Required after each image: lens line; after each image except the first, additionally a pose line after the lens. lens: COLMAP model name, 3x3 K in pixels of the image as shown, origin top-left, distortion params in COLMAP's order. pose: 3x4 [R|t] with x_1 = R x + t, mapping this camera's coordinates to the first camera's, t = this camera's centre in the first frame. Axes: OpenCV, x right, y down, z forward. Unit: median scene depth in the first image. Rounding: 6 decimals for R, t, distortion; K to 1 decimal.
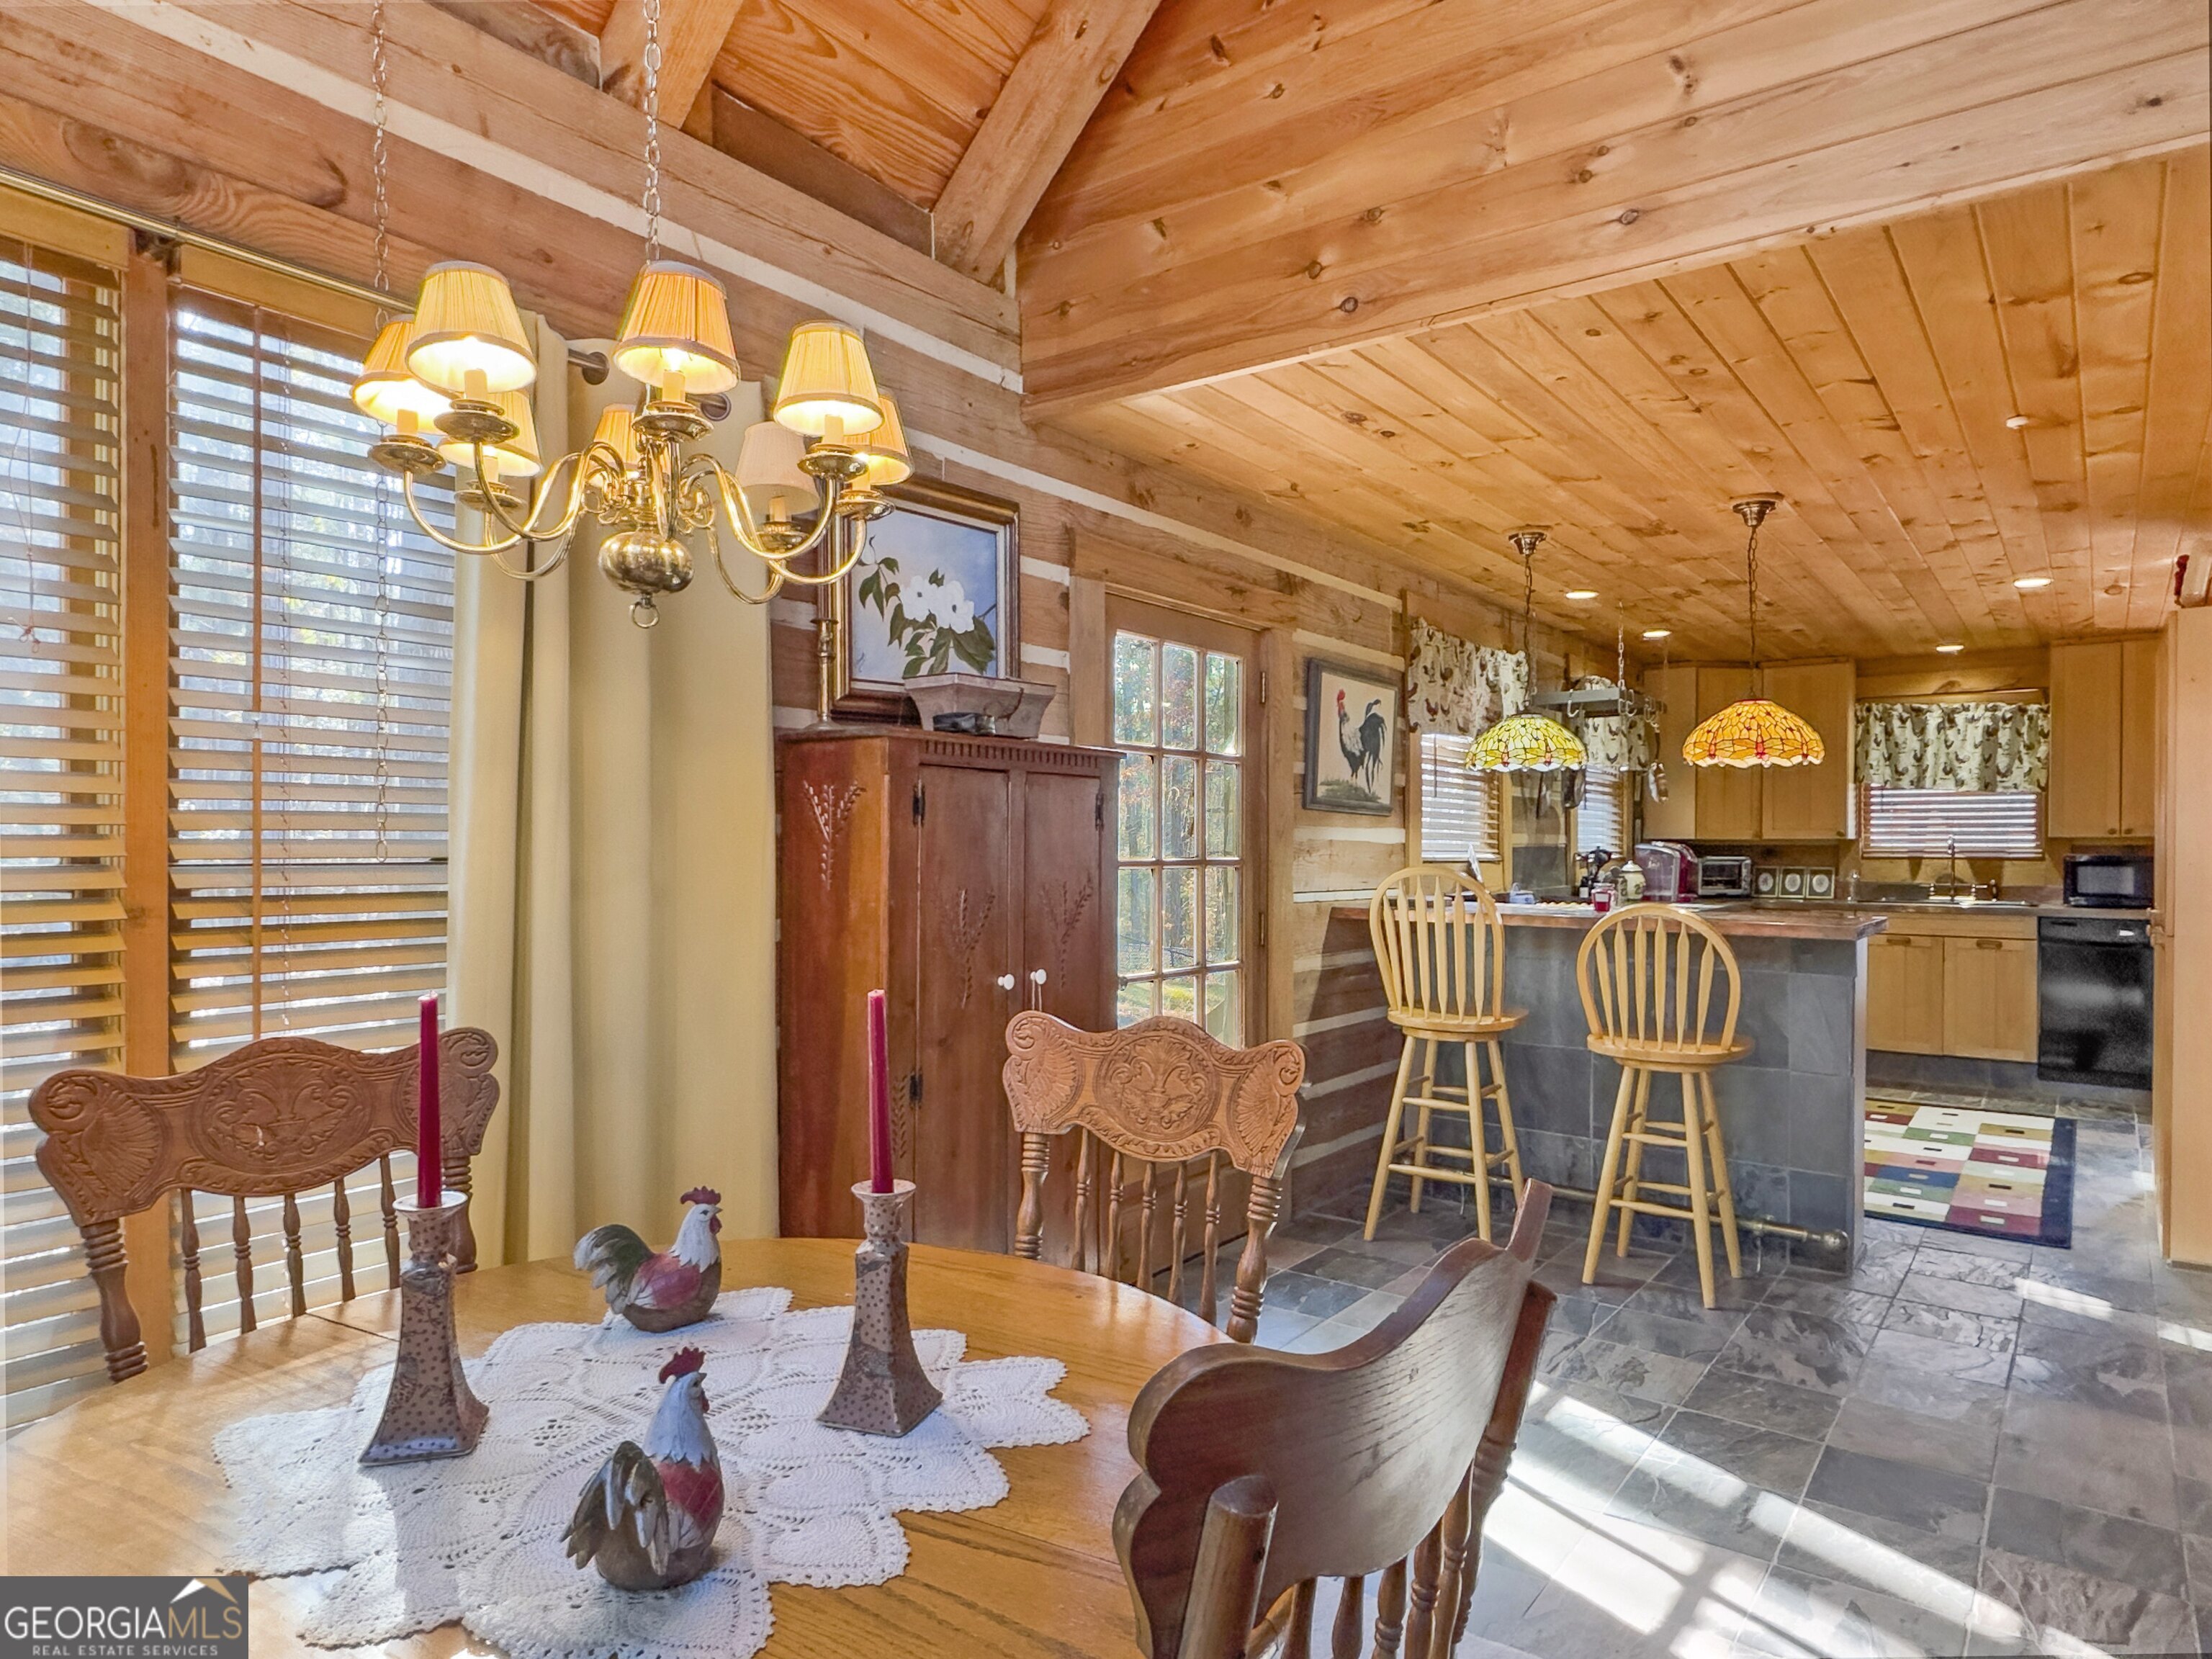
lens RADIAL K [[1495.4, 0, 1022.4], [0, 1495.4, 846.5], [0, 0, 1]] dist [0.011596, -0.000571]
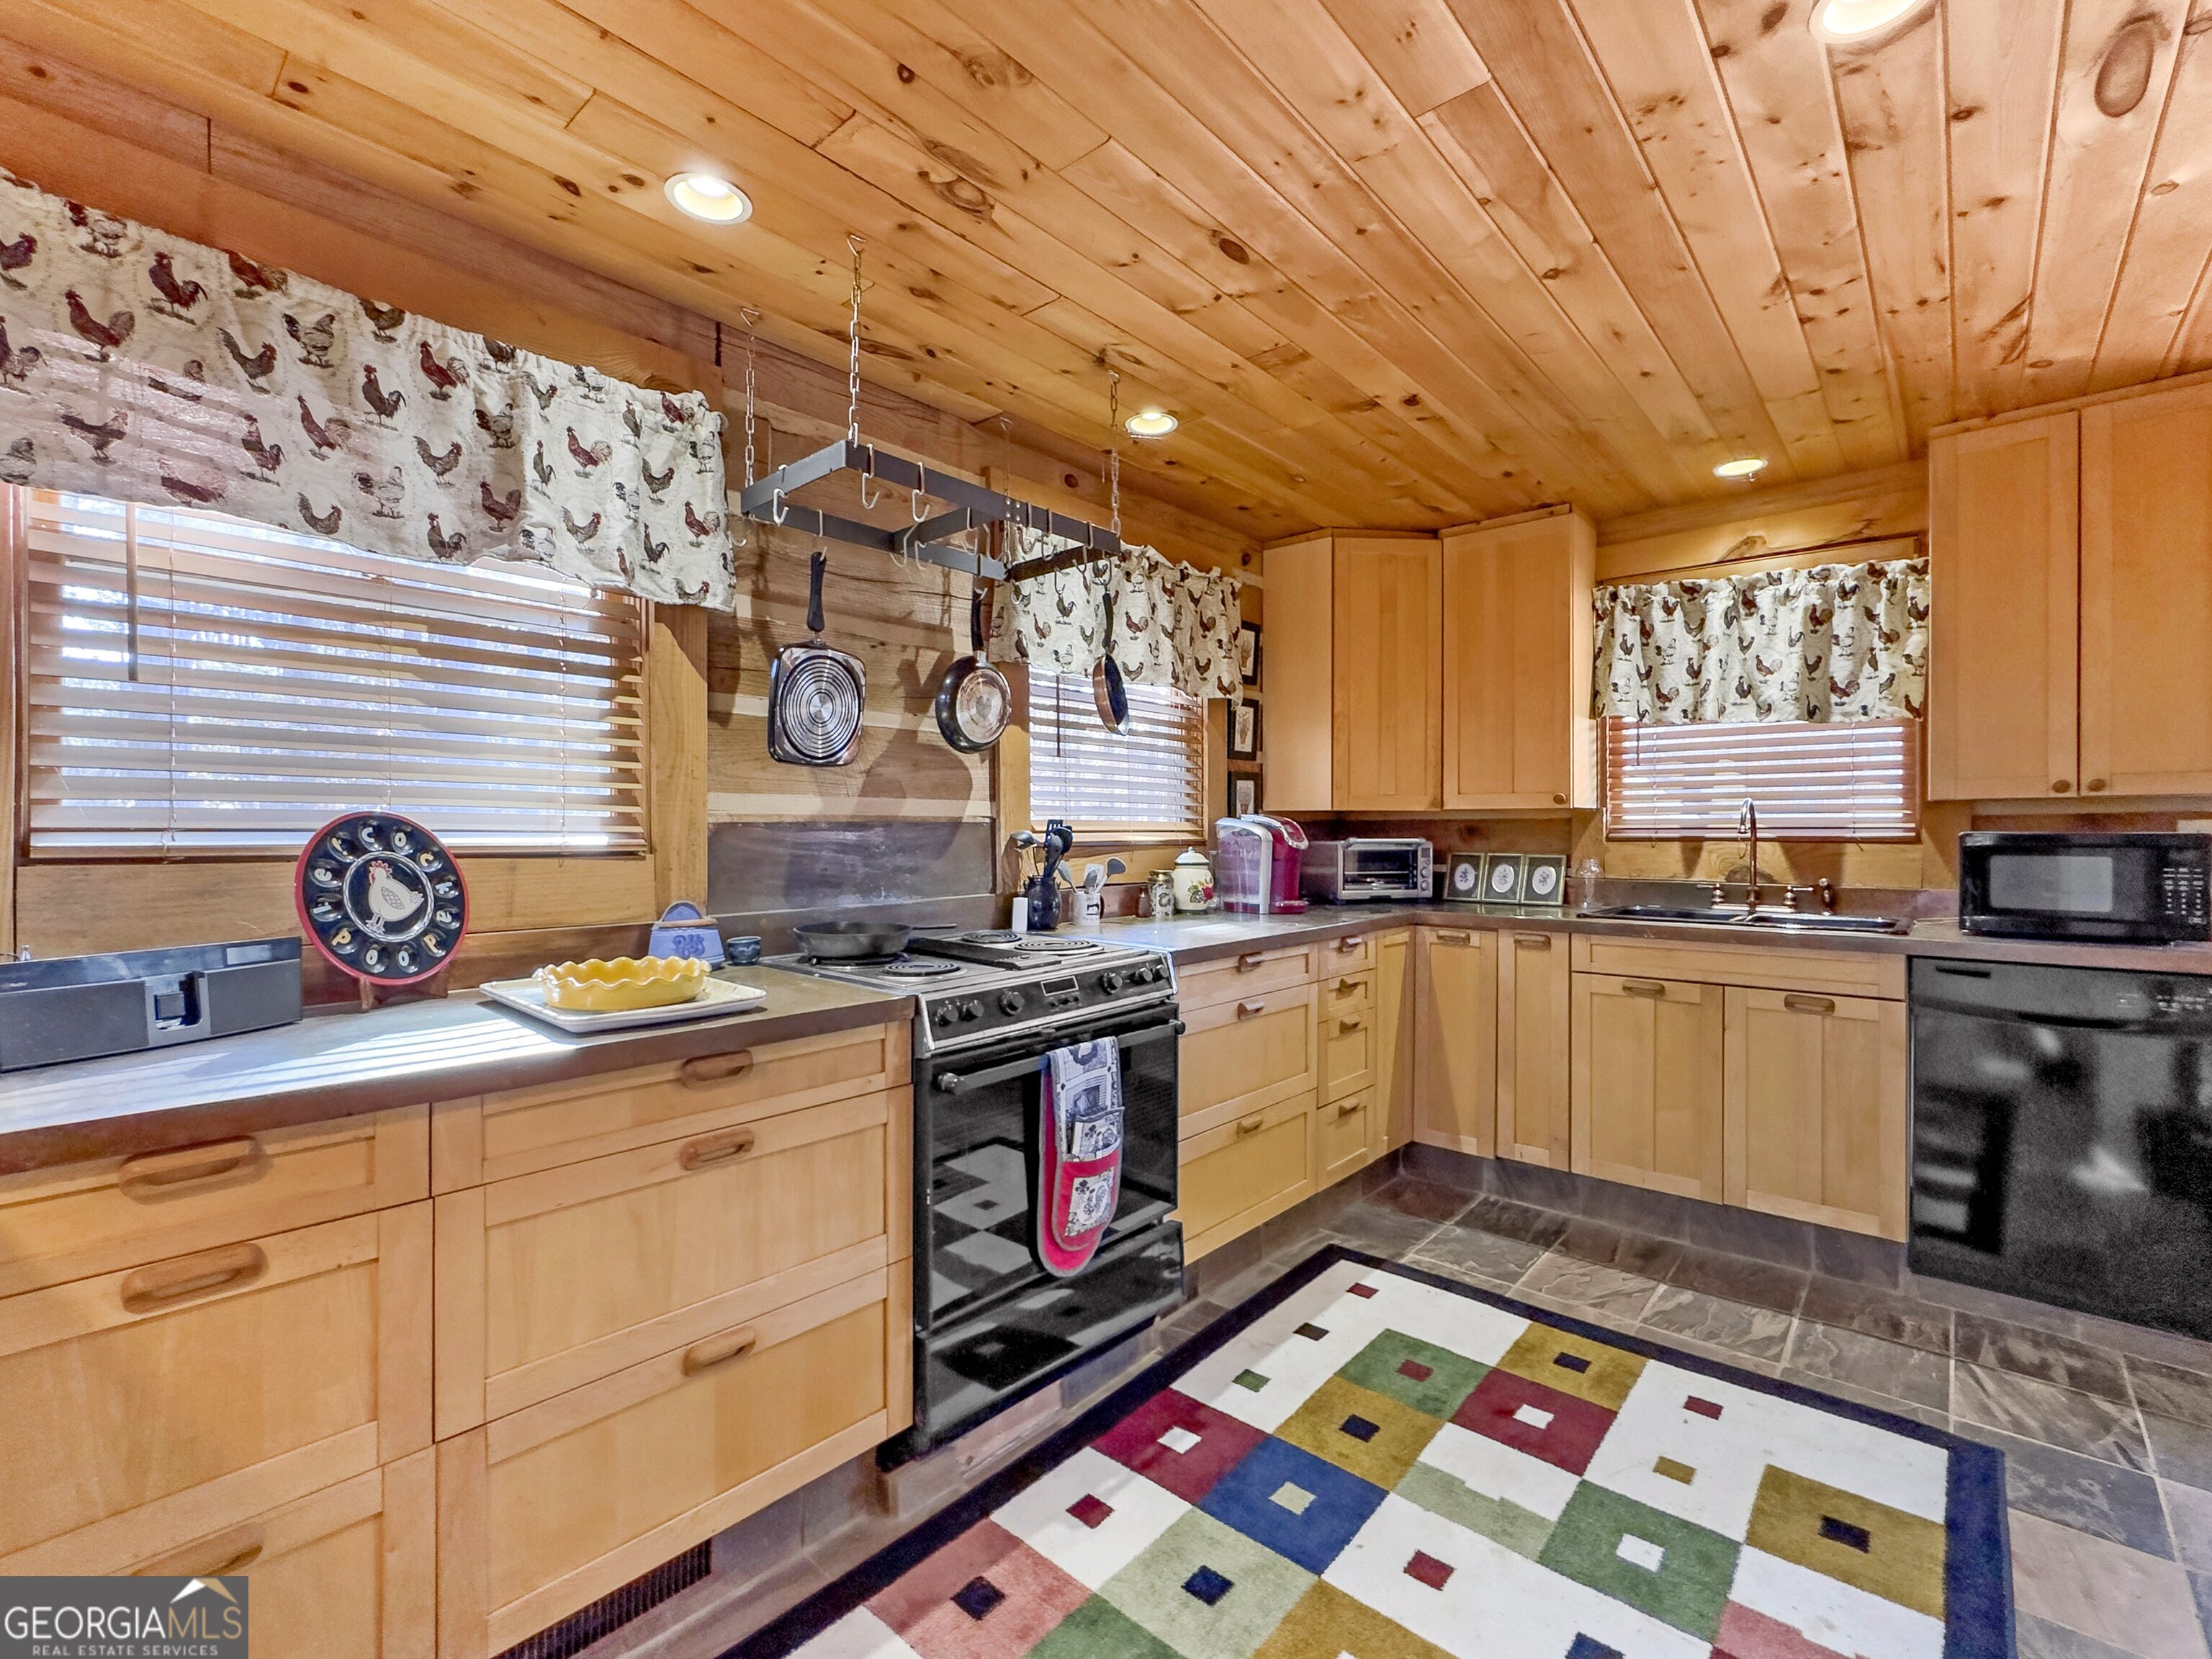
lens RADIAL K [[1028.1, 0, 1087.6], [0, 1028.1, 828.3], [0, 0, 1]] dist [0.001419, 0.001542]
pose [[0.996434, -0.006051, -0.084156, 0.401240], [0.005961, 0.999981, -0.001317, 0.002616], [0.084162, 0.000810, 0.996452, 0.588957]]
